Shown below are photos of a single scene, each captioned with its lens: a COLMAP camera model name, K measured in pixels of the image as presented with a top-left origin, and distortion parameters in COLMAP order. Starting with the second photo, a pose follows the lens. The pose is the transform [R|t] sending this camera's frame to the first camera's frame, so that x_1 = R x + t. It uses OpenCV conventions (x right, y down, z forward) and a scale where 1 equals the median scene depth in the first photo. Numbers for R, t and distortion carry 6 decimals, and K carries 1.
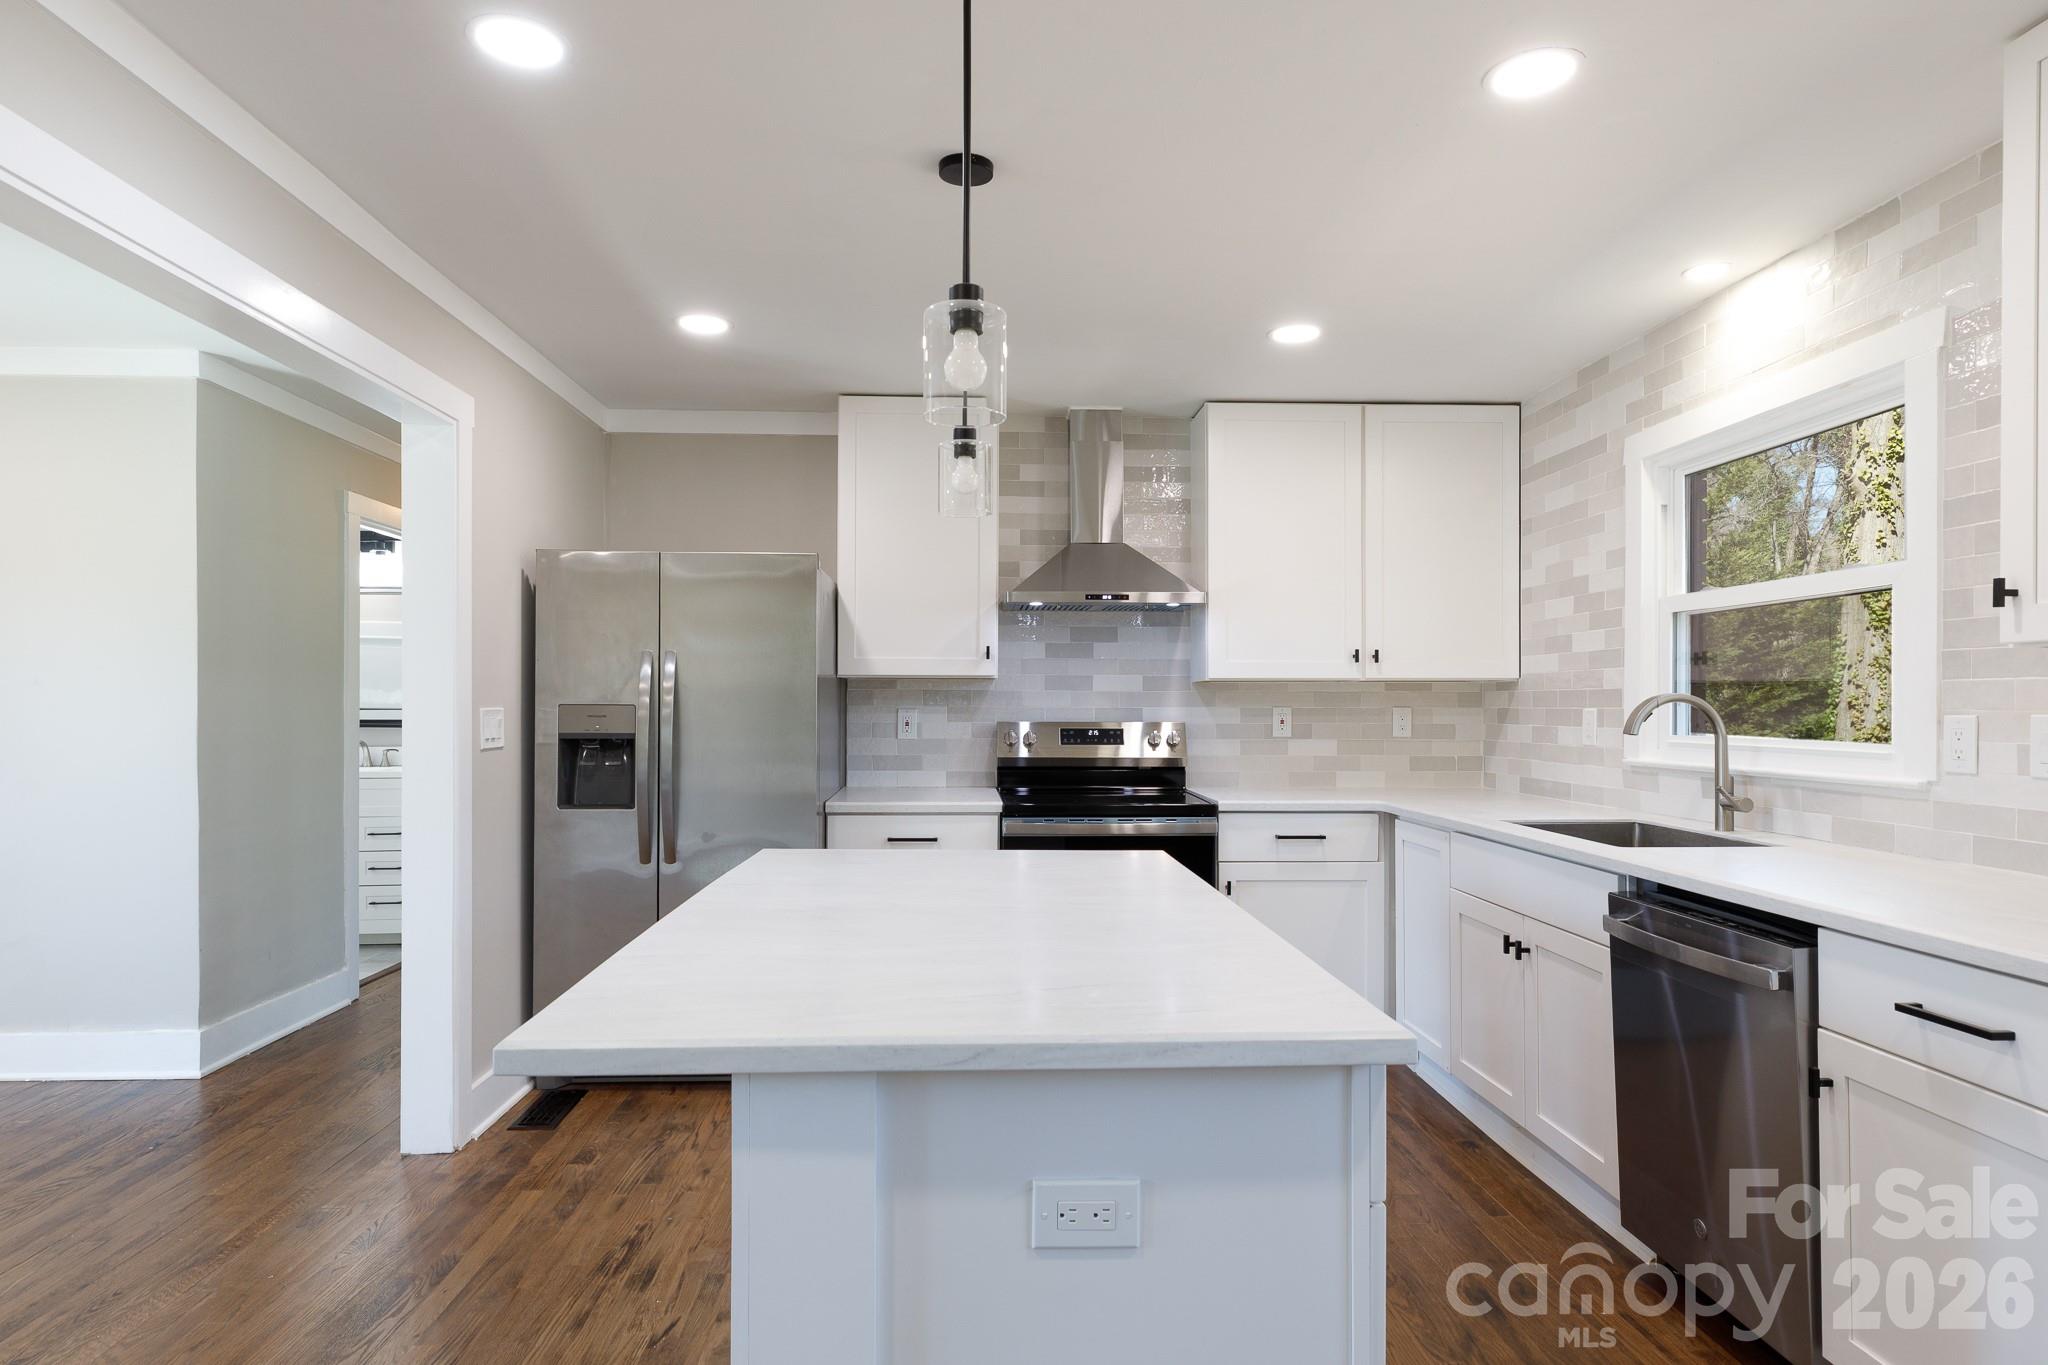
lens RADIAL K [[1139.7, 0, 1031.7], [0, 1139.7, 700.2], [0, 0, 1]] dist [0.005844, -0.001119]
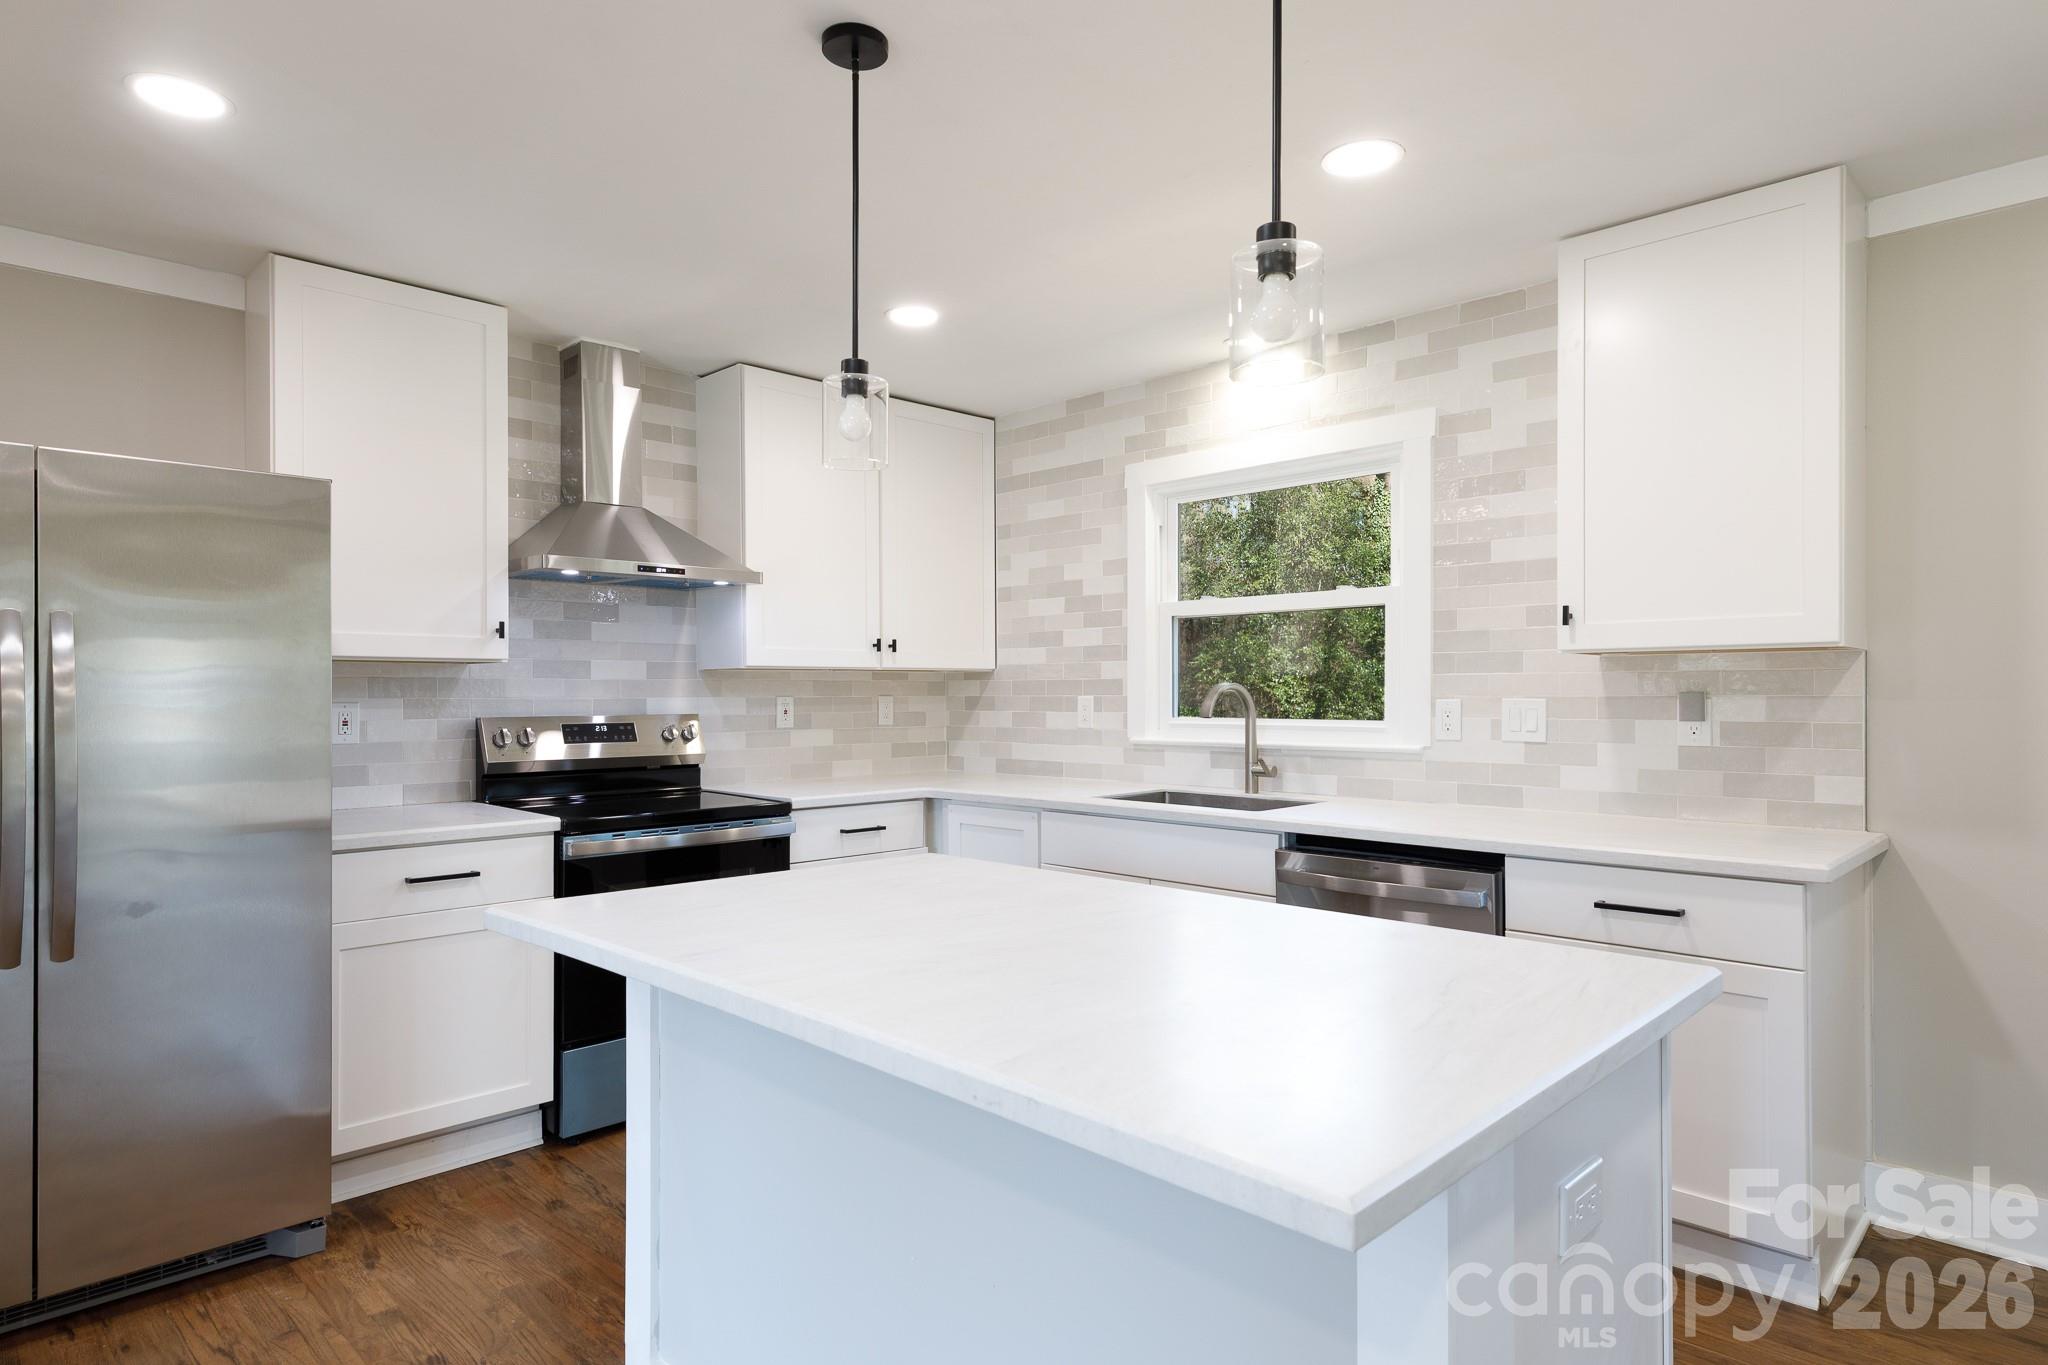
lens RADIAL K [[1139.7, 0, 1014.5], [0, 1139.7, 697.4], [0, 0, 1]] dist [0.005844, -0.001119]
pose [[0.743045, -0.008402, 0.669189, -0.334296], [0.001873, 0.999943, 0.010476, -0.003348], [-0.669239, -0.006531, 0.743018, 0.193938]]
